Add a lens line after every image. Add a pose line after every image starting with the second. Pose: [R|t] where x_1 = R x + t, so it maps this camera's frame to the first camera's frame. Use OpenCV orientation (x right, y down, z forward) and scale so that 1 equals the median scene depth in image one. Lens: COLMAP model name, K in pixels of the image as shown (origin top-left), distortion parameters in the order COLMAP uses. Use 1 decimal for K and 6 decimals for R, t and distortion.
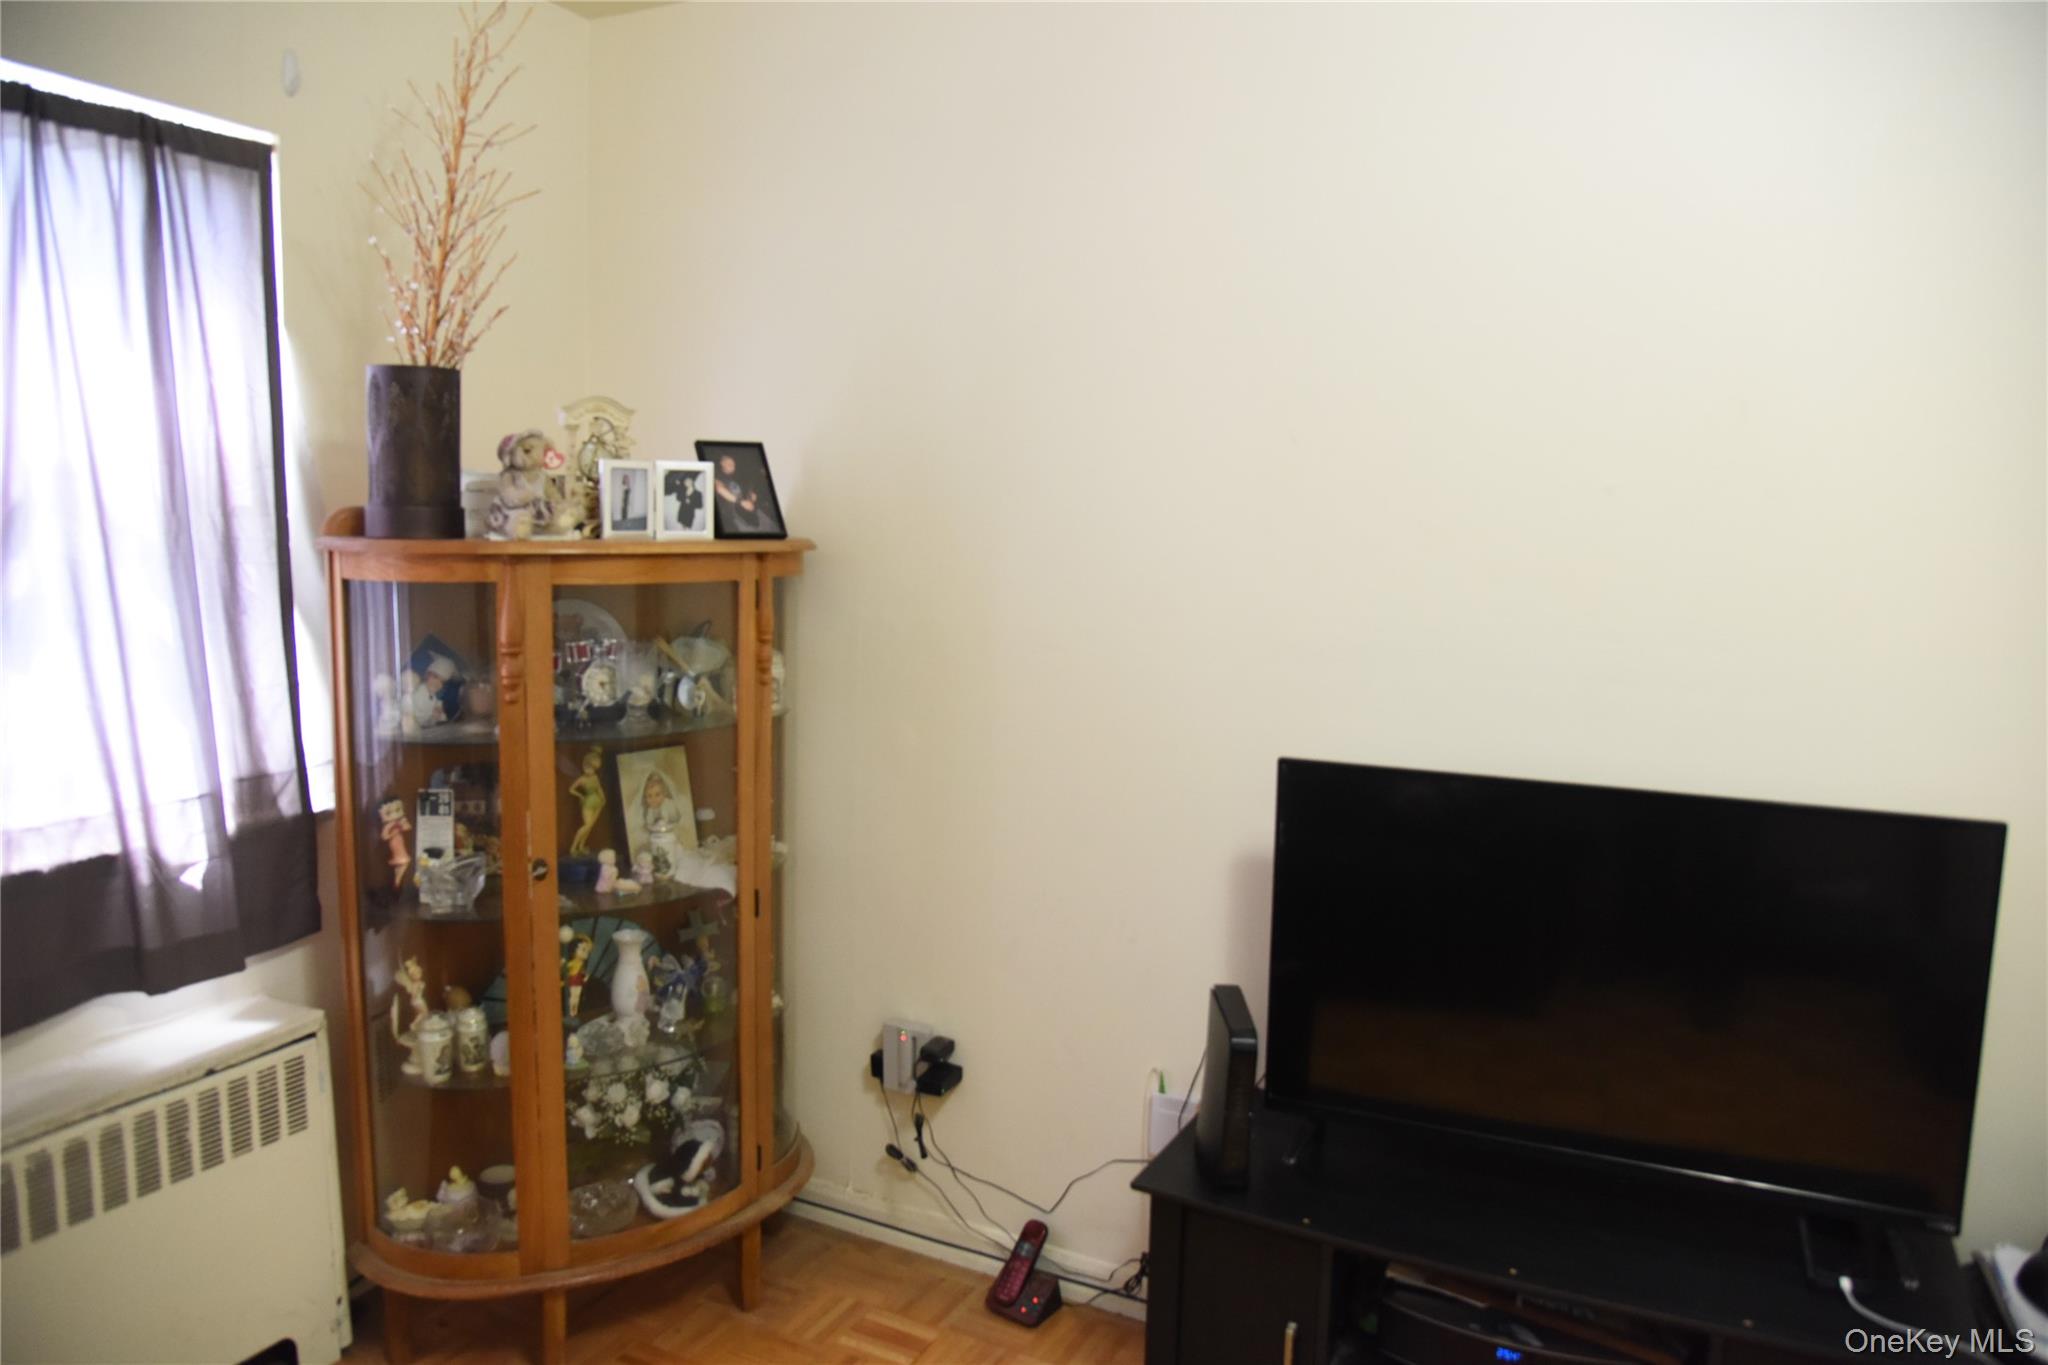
lens RADIAL K [[1408.4, 0, 1024.0], [0, 1408.4, 682.5], [0, 0, 1]] dist [-0.103073, 0.049386]
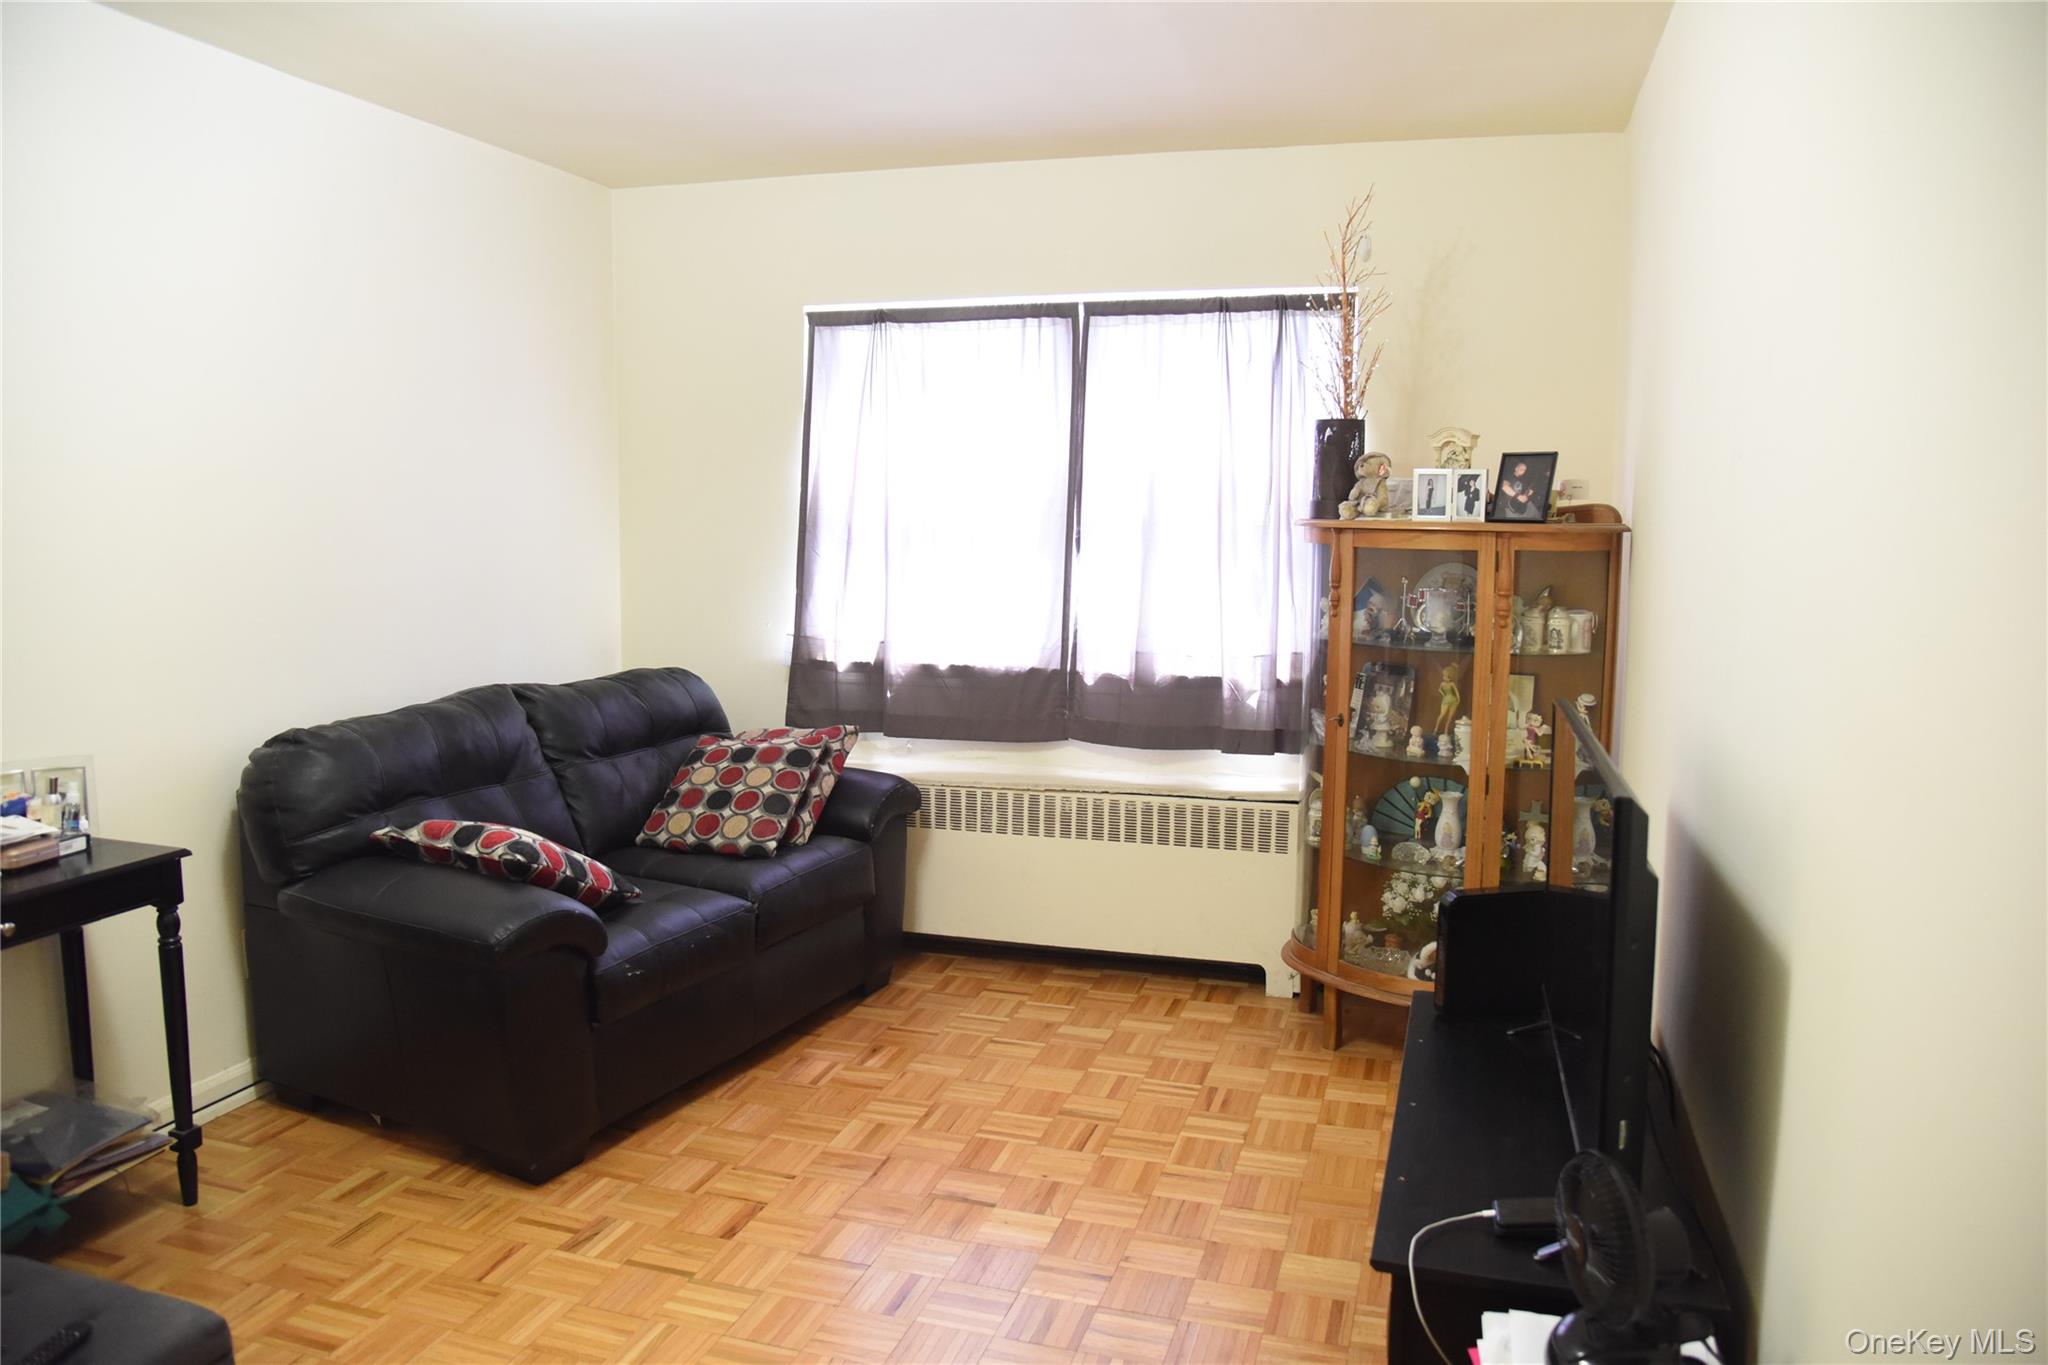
lens RADIAL K [[1408.4, 0, 1024.0], [0, 1408.4, 682.5], [0, 0, 1]] dist [-0.103073, 0.049386]
pose [[0.172525, 0.109227, -0.978930, 1.123141], [-0.121090, 0.988646, 0.088970, -0.010603], [0.977534, 0.103189, 0.183792, 0.303216]]
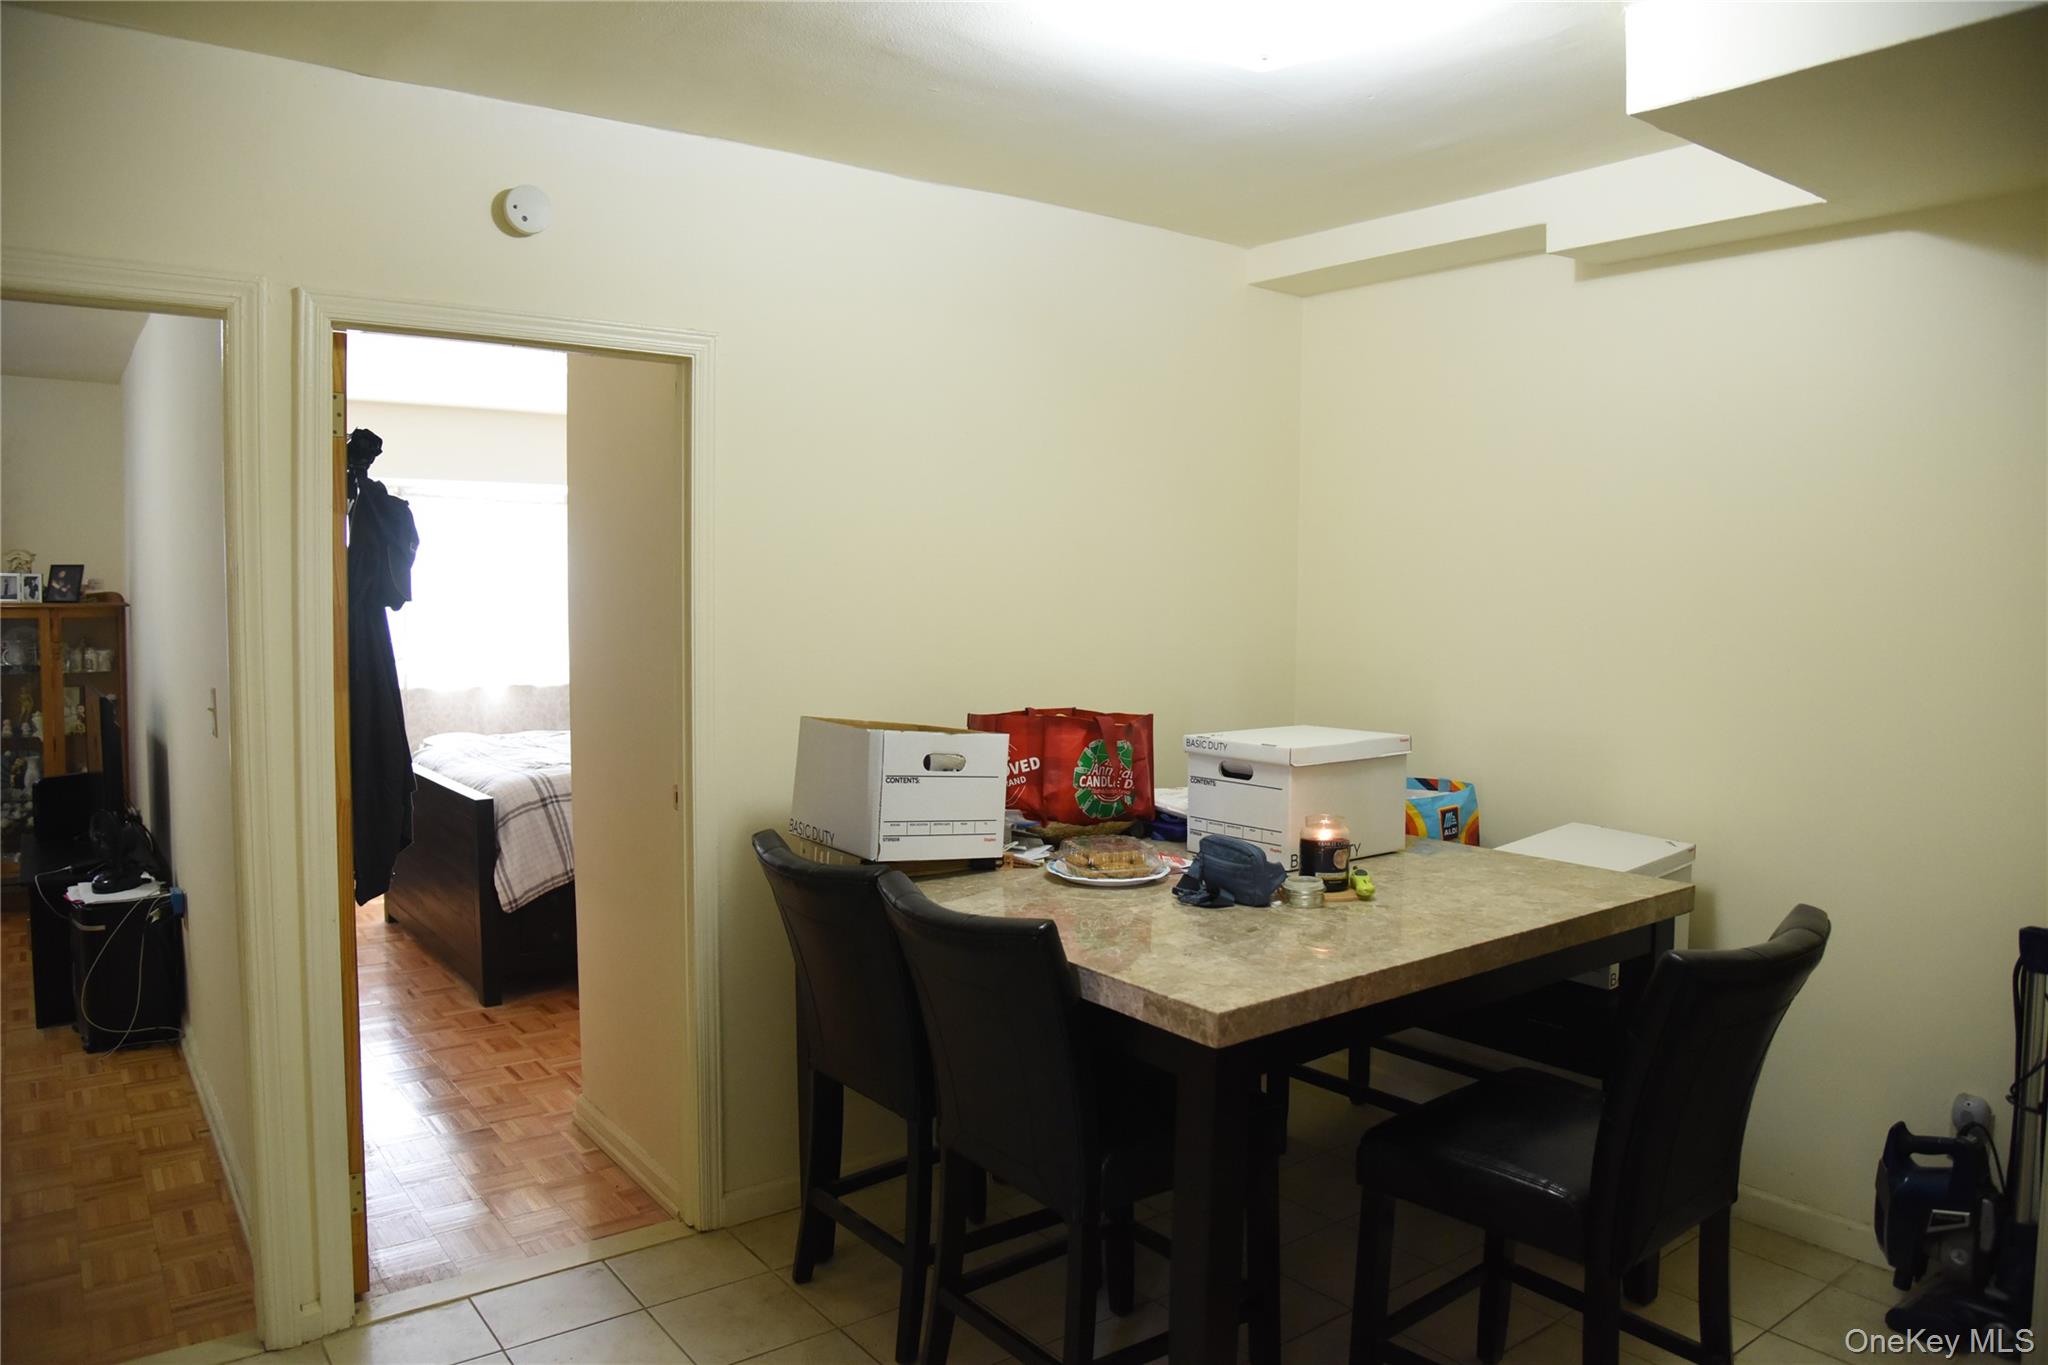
lens RADIAL K [[1408.4, 0, 1024.0], [0, 1408.4, 682.5], [0, 0, 1]] dist [-0.103073, 0.049386]
pose [[0.900851, 0.029906, -0.433096, 2.583800], [-0.057145, 0.997113, -0.050011, 0.069597], [0.430350, 0.069801, 0.899959, -0.484998]]
